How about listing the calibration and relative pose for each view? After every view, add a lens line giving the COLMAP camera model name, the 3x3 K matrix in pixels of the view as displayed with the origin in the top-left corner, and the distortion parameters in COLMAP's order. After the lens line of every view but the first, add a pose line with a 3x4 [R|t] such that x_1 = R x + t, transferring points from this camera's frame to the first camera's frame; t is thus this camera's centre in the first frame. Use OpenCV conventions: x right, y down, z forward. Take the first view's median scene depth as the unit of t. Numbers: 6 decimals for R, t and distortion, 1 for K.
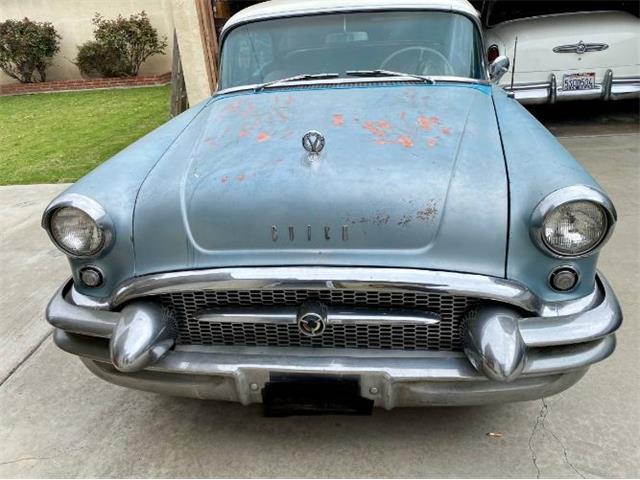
lens RADIAL K [[508.6, 0, 320.0], [0, 508.6, 240.0], [0, 0, 1]] dist [0.006320, -0.001924]
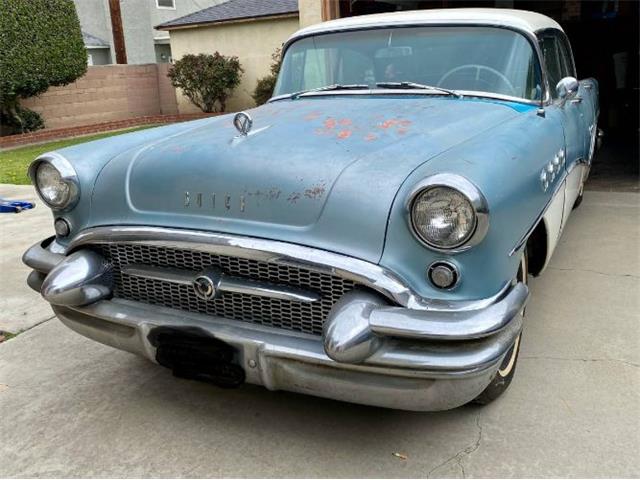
lens RADIAL K [[608.5, 0, 396.9], [0, 608.5, 260.0], [0, 0, 1]] dist [0.009280, -0.001850]
pose [[0.944451, 0.117576, -0.306900, 0.659635], [-0.152923, 0.983785, -0.093706, 0.148673], [0.290906, 0.135433, 0.947117, -0.080558]]
